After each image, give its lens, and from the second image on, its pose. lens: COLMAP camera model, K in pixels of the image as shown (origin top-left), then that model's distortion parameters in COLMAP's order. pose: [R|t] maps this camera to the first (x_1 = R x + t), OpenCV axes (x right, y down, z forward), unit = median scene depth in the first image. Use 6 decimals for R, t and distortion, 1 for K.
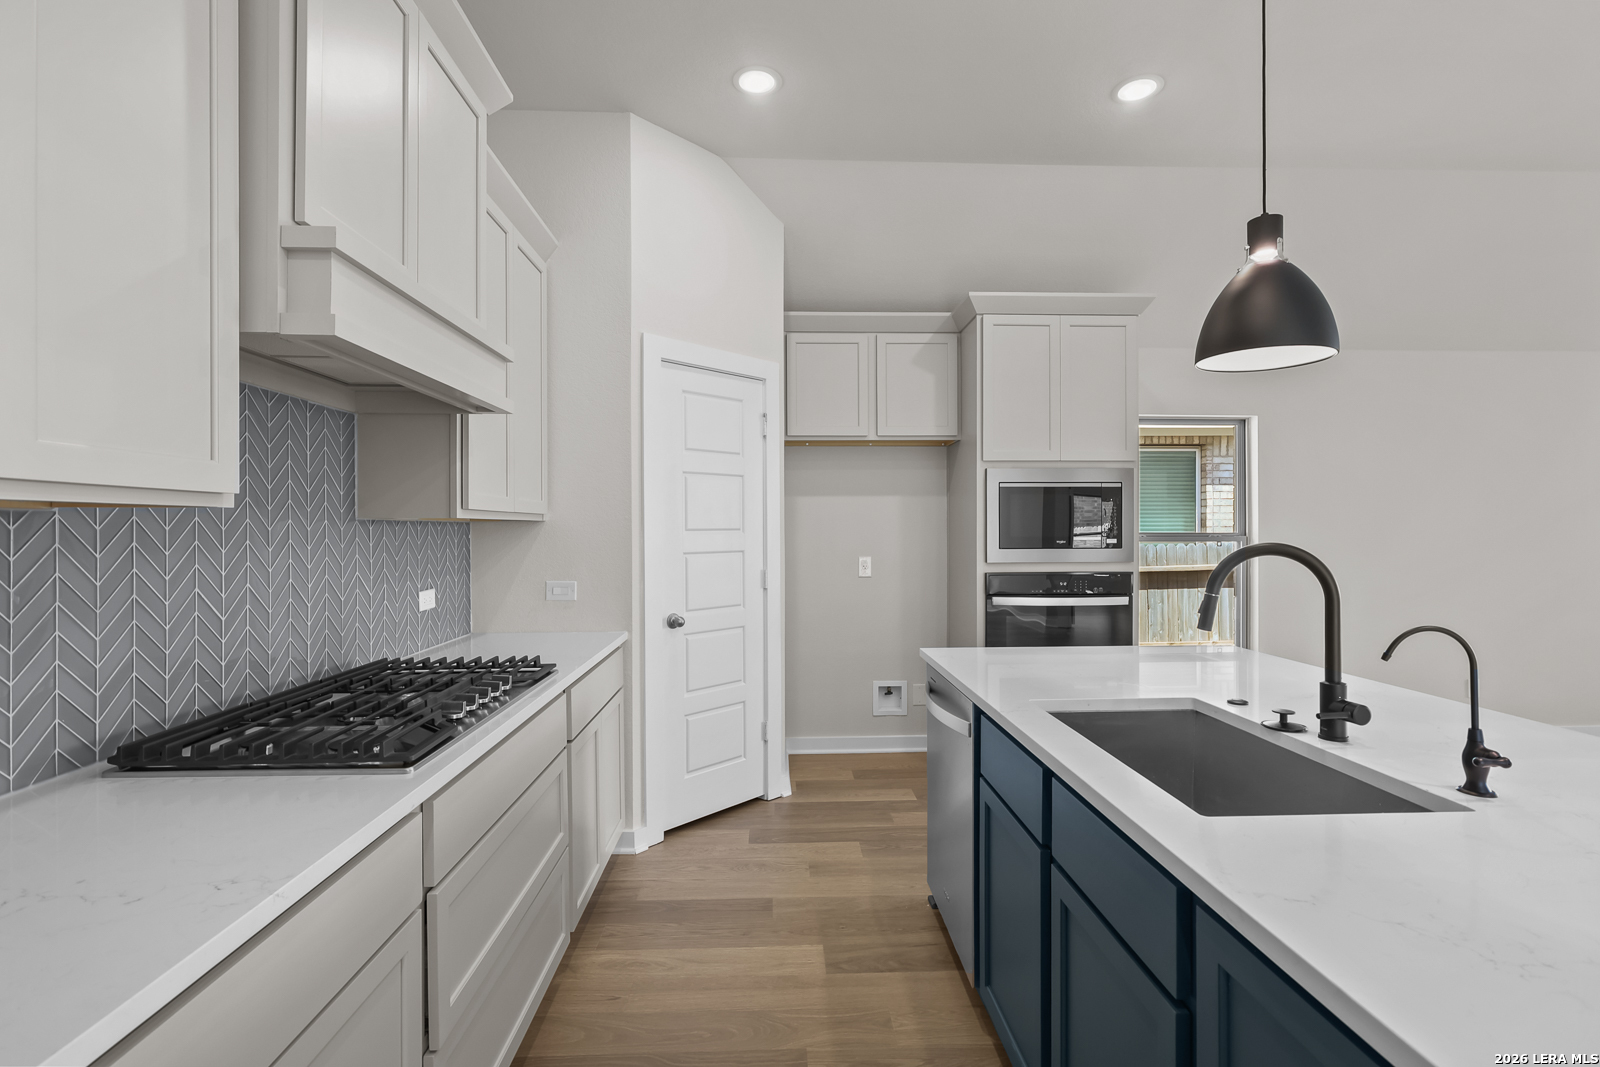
lens RADIAL K [[737.9, 0, 799.1], [0, 737.9, 533.0], [0, 0, 1]] dist [-0.006046, 0.001236]
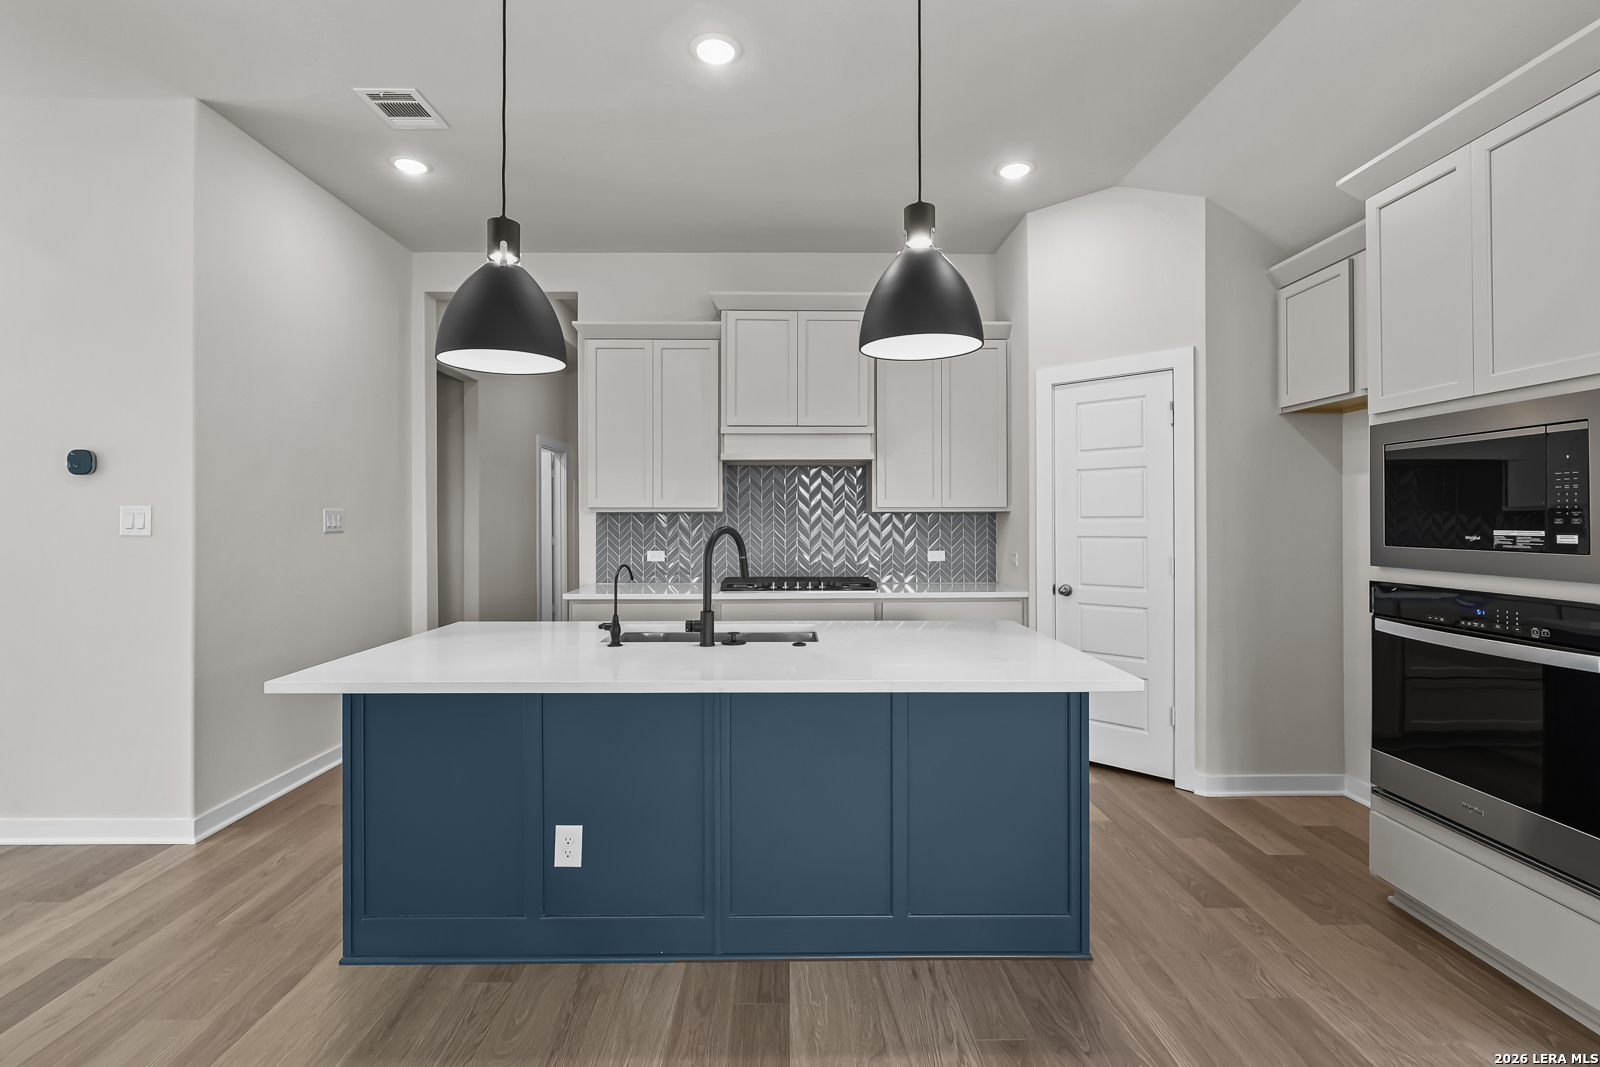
lens RADIAL K [[737.9, 0, 788.7], [0, 737.9, 514.8], [0, 0, 1]] dist [-0.006046, 0.001236]
pose [[-0.031894, -0.003051, -0.999487, 0.960173], [-0.002201, 0.999993, -0.002983, -0.003043], [0.999489, 0.002105, -0.031900, 0.497192]]
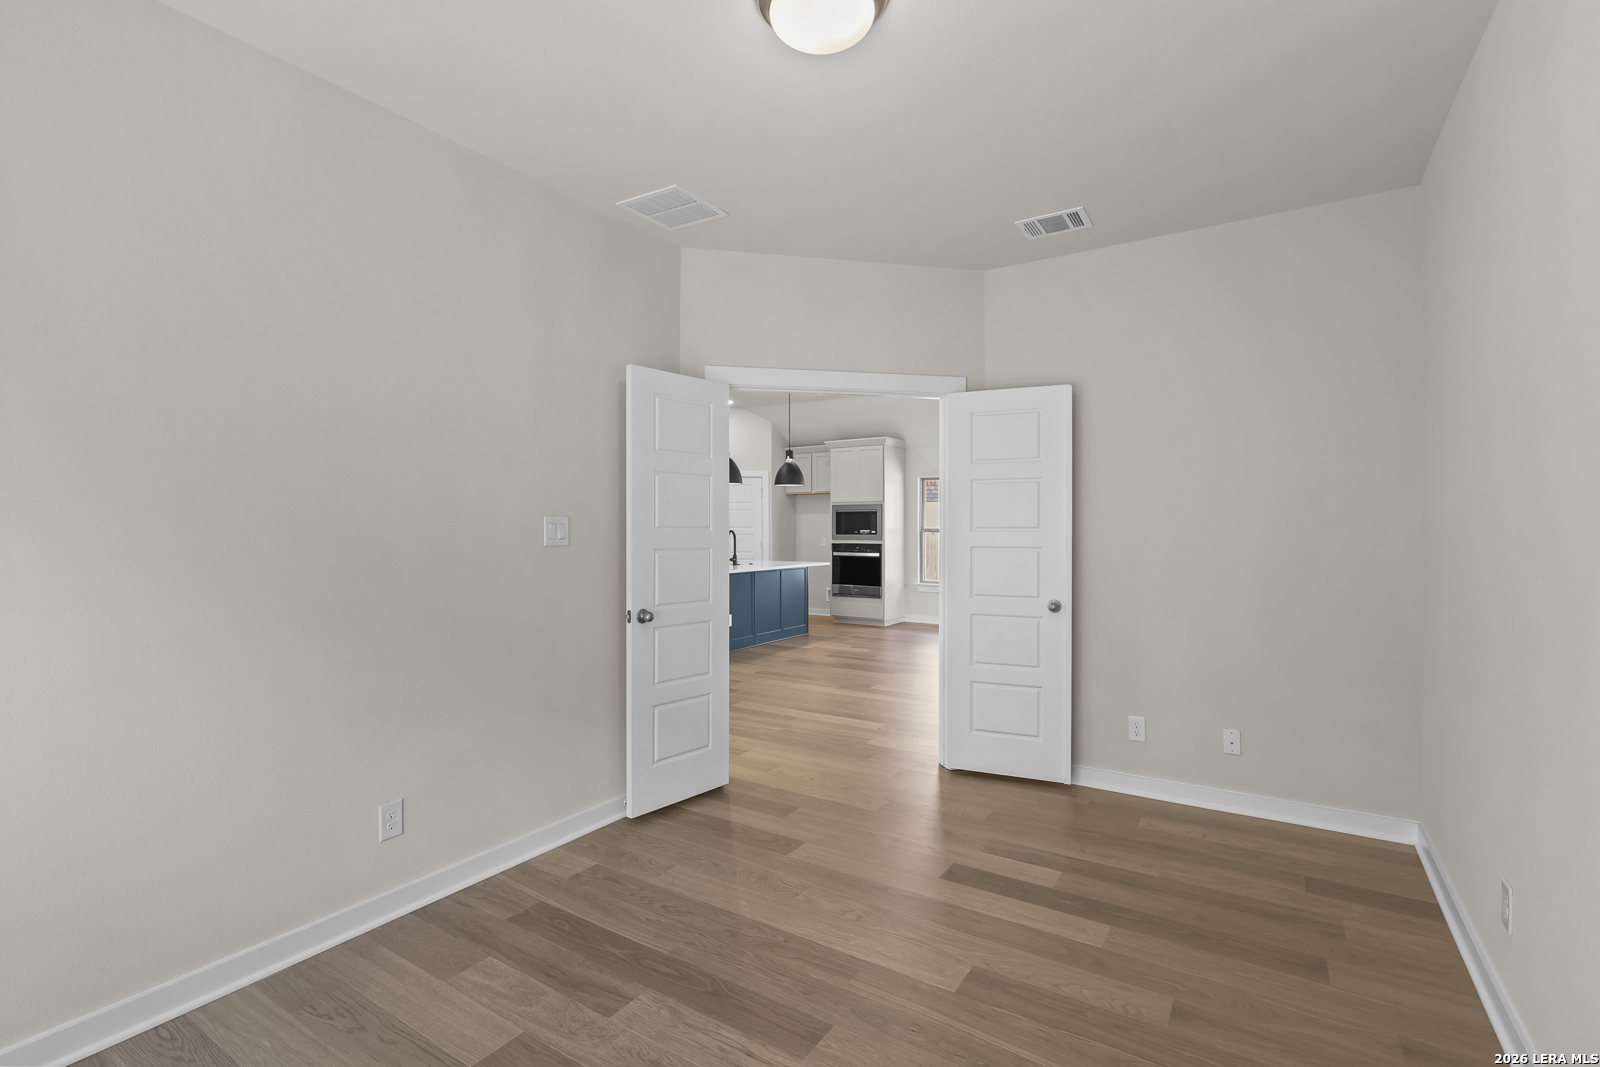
lens RADIAL K [[737.9, 0, 759.4], [0, 737.9, 529.8], [0, 0, 1]] dist [-0.006046, 0.001236]
pose [[0.791663, 0.003901, -0.610945, 1.740775], [-0.002707, 0.999992, 0.002877, -0.002383], [0.610952, -0.000623, 0.791668, -1.349976]]
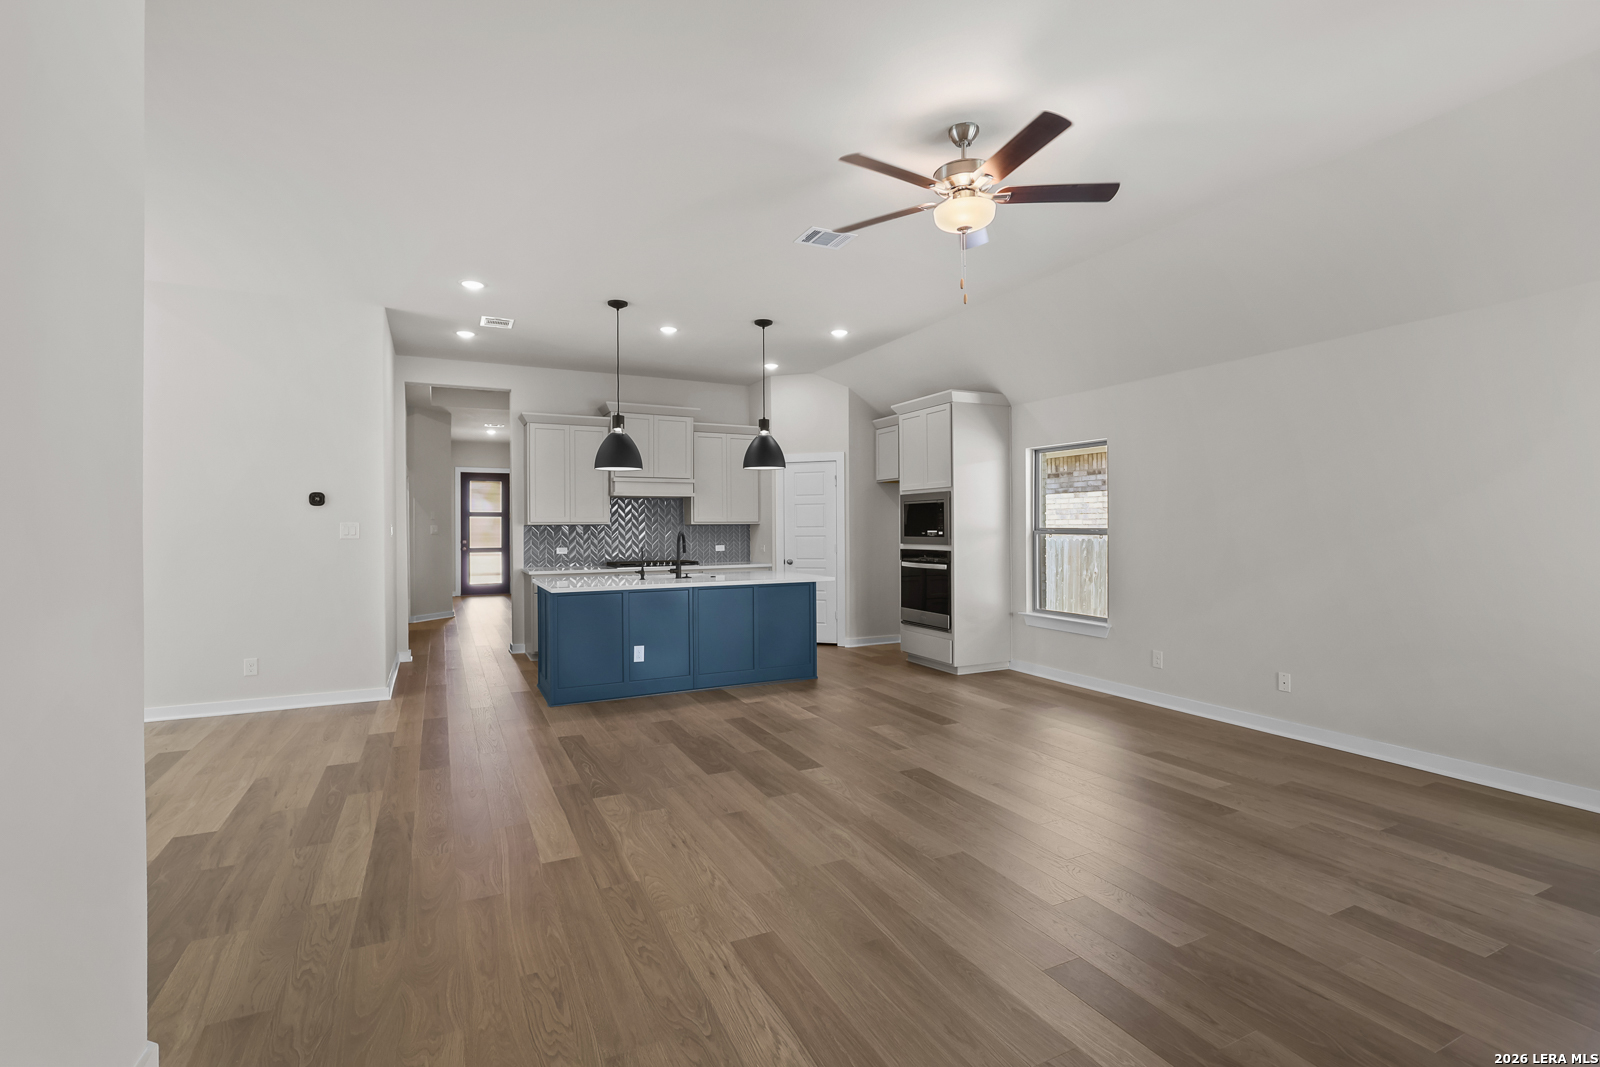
lens RADIAL K [[737.9, 0, 783.8], [0, 737.9, 521.3], [0, 0, 1]] dist [-0.006046, 0.001236]
pose [[0.394600, -0.007059, -0.918826, 1.937081], [0.001257, 0.999974, -0.007142, -0.004756], [0.918852, 0.001663, 0.394598, -0.041701]]
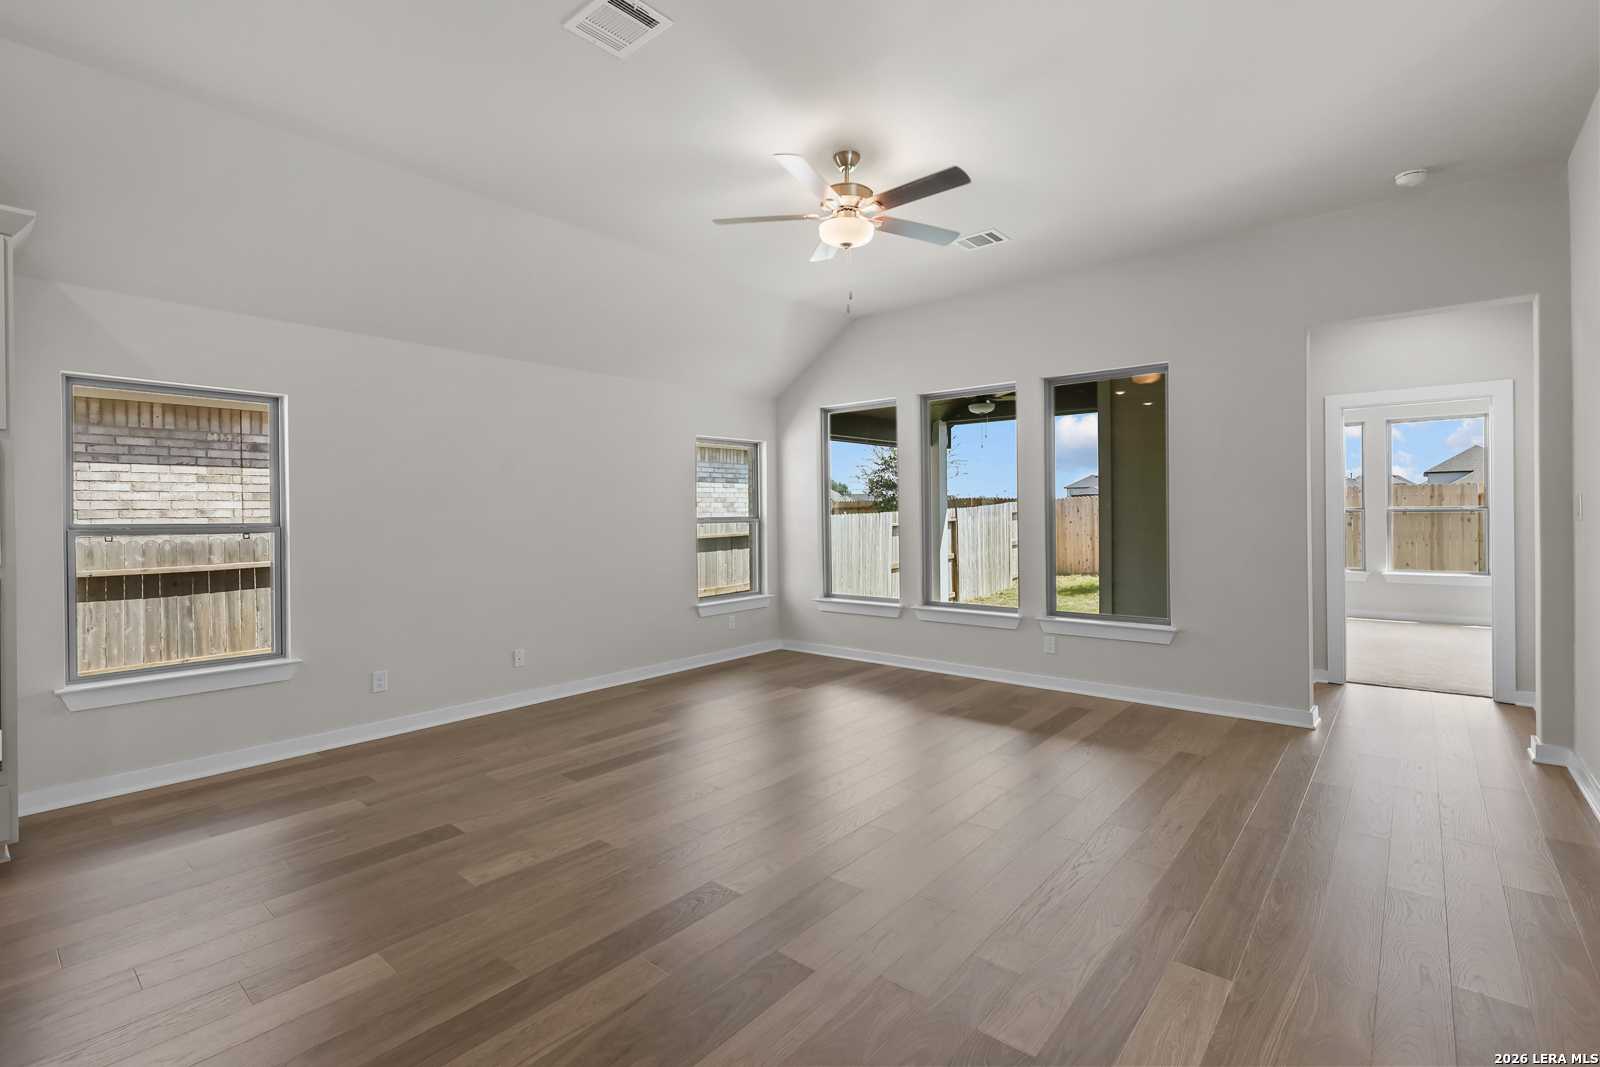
lens RADIAL K [[737.9, 0, 804.0], [0, 737.9, 518.6], [0, 0, 1]] dist [-0.006046, 0.001236]
pose [[0.669712, -0.010363, 0.742549, 0.456069], [0.009578, 0.999940, 0.005317, -0.004734], [-0.742559, 0.003552, 0.669771, -0.103828]]
